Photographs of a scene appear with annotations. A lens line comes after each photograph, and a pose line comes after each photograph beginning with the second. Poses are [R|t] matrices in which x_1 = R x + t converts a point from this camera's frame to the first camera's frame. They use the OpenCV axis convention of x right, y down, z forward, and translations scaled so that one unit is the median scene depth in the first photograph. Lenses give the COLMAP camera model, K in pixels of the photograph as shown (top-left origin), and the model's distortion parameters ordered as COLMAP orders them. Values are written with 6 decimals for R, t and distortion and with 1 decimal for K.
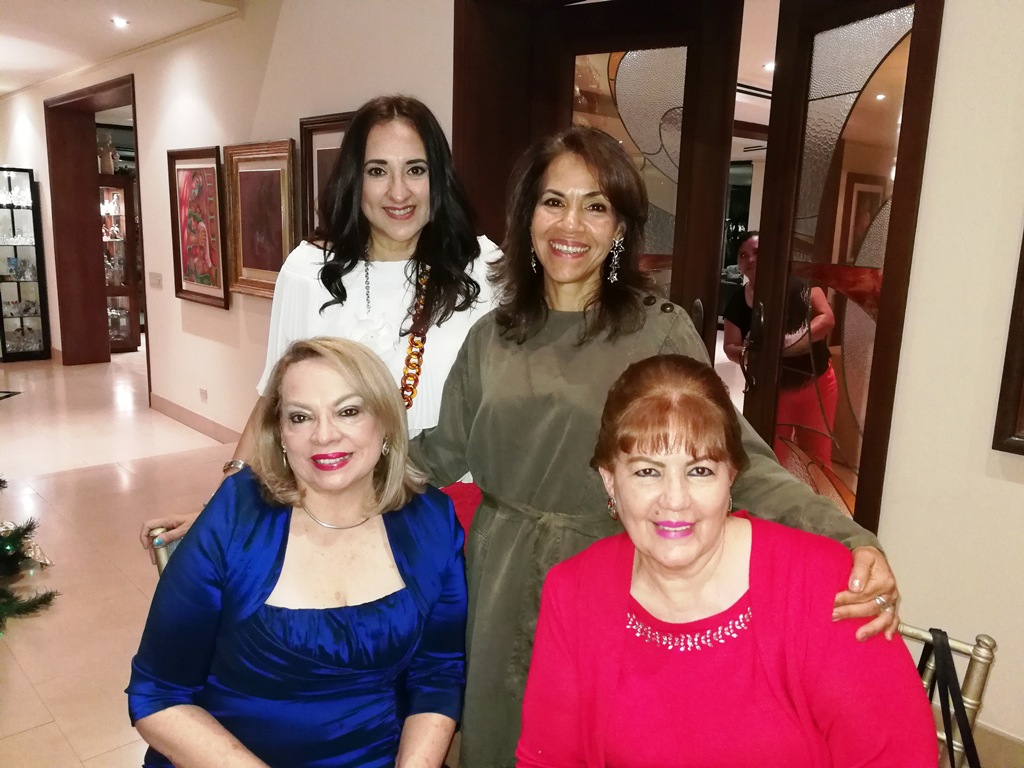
lens RADIAL K [[838.1, 0, 518.5], [0, 838.1, 389.5], [0, 0, 1]] dist [0.001965, 0.012313]
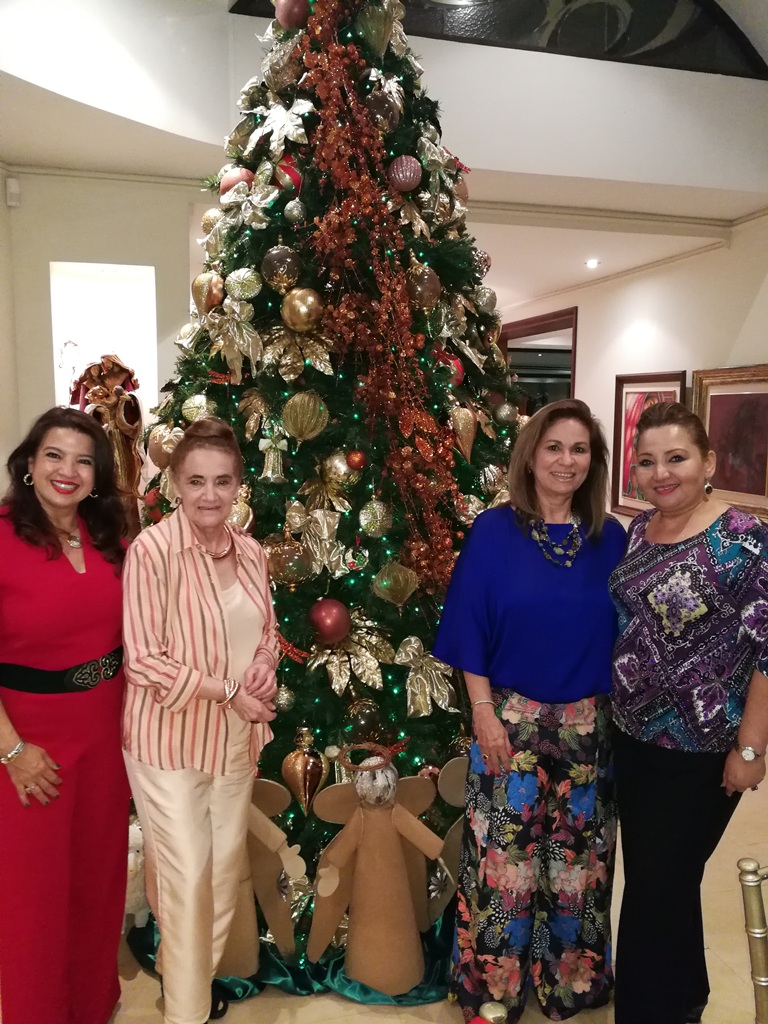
lens RADIAL K [[838.1, 0, 380.0], [0, 838.1, 531.3], [0, 0, 1]] dist [0.001965, 0.012313]
pose [[0.886300, 0.039877, -0.461392, -0.193084], [-0.070204, 0.996341, -0.048745, -0.015795], [0.457760, 0.075594, 0.885856, -0.064352]]
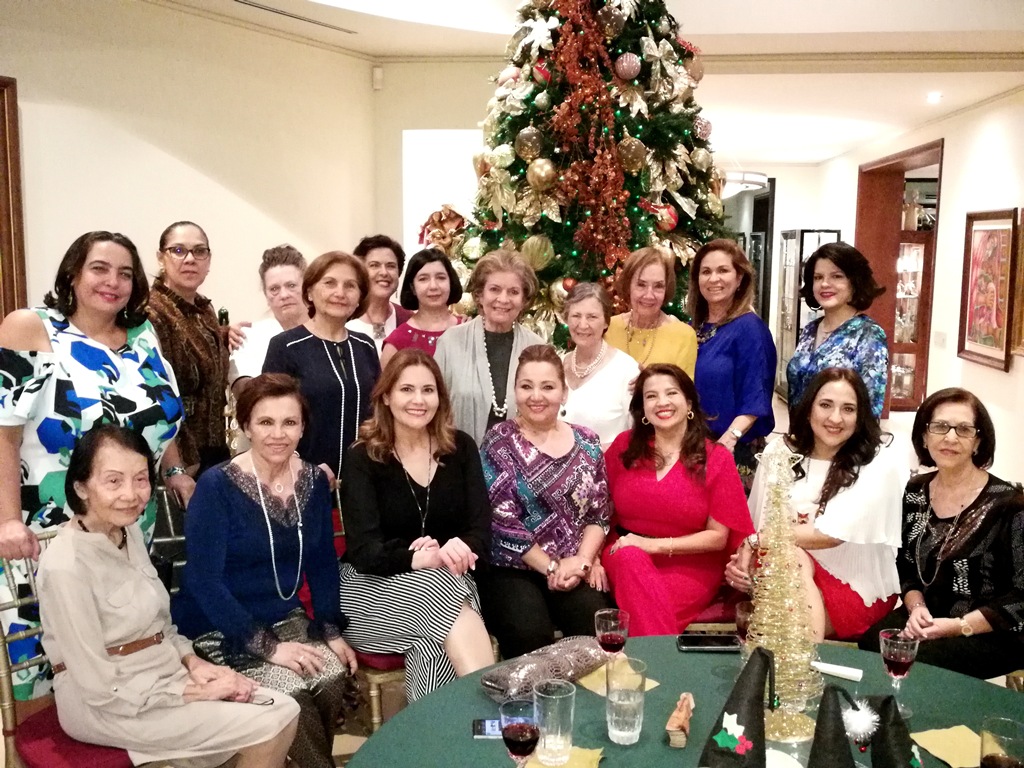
lens RADIAL K [[1006.1, 0, 519.4], [0, 1006.1, 392.2], [0, 0, 1]] dist [0.025017, 0.000000]
pose [[0.685593, 0.075990, -0.724009, 0.113169], [-0.130277, 0.991289, -0.019322, 0.023417], [0.716234, 0.107568, 0.689520, -0.205370]]
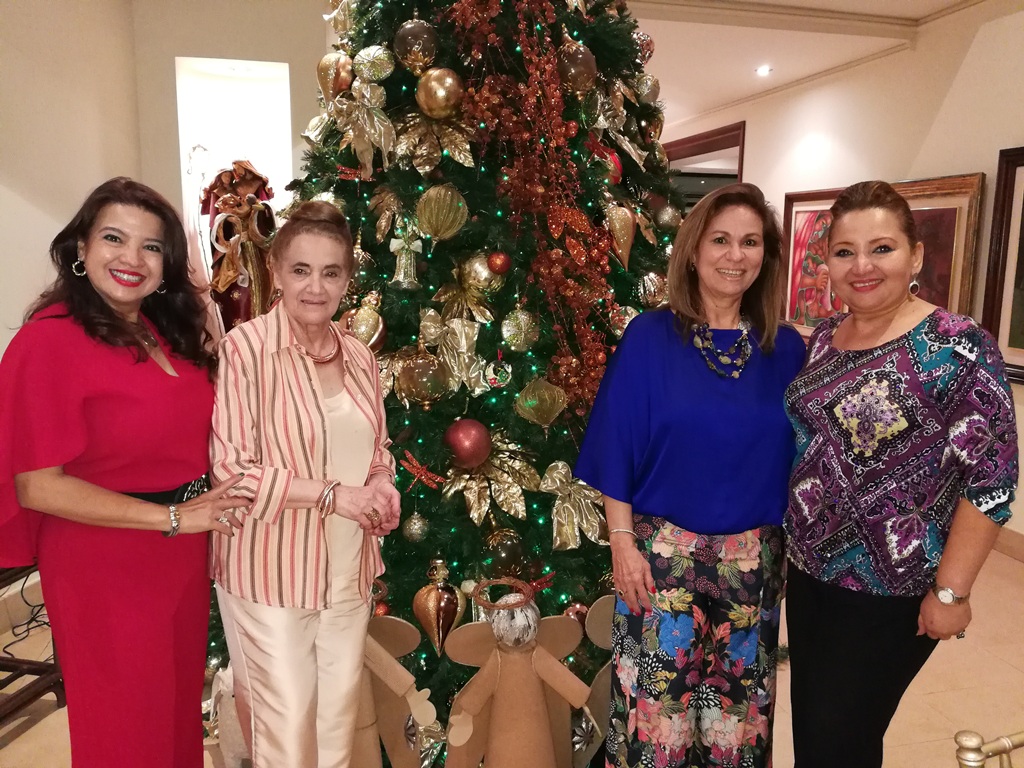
lens RADIAL K [[838.1, 0, 523.1], [0, 838.1, 404.9], [0, 0, 1]] dist [0.001965, 0.012313]
pose [[0.877274, 0.070101, -0.474843, -0.209024], [-0.080625, 0.996743, -0.001806, -0.007193], [0.473170, 0.039868, 0.880069, -0.016544]]
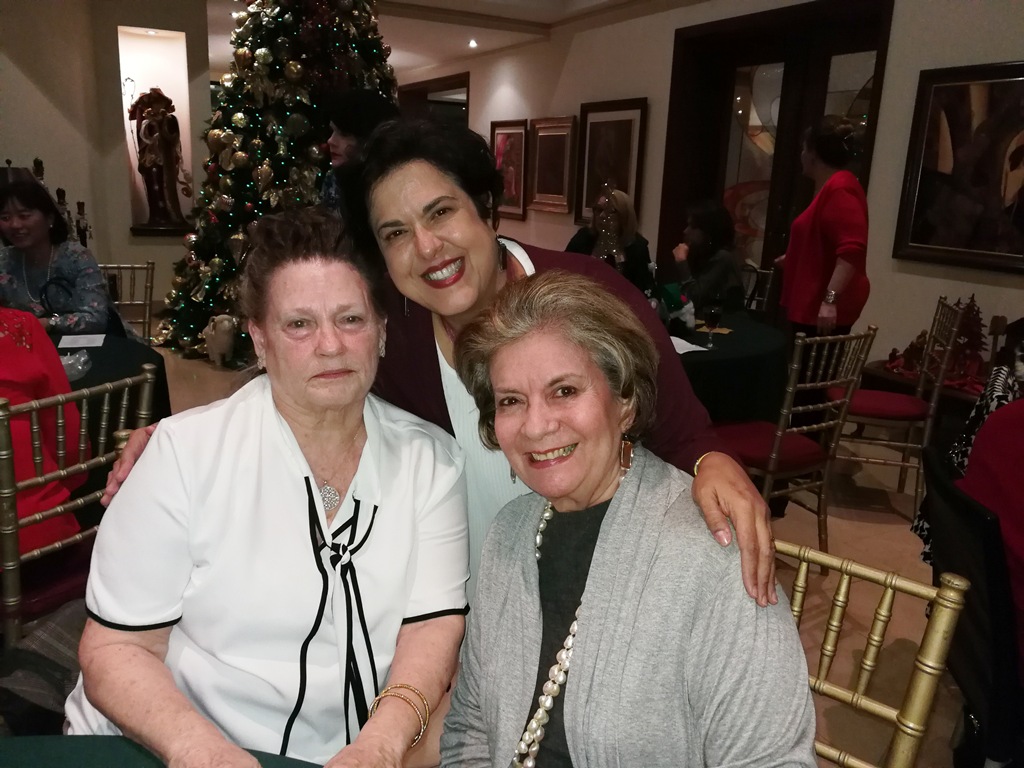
lens RADIAL K [[838.1, 0, 513.0], [0, 838.1, 391.2], [0, 0, 1]] dist [0.001965, 0.012313]
pose [[0.964812, 0.073843, -0.252358, 0.064406], [-0.062089, 0.996596, 0.054241, 0.142431], [0.255505, -0.036663, 0.966112, -0.569210]]
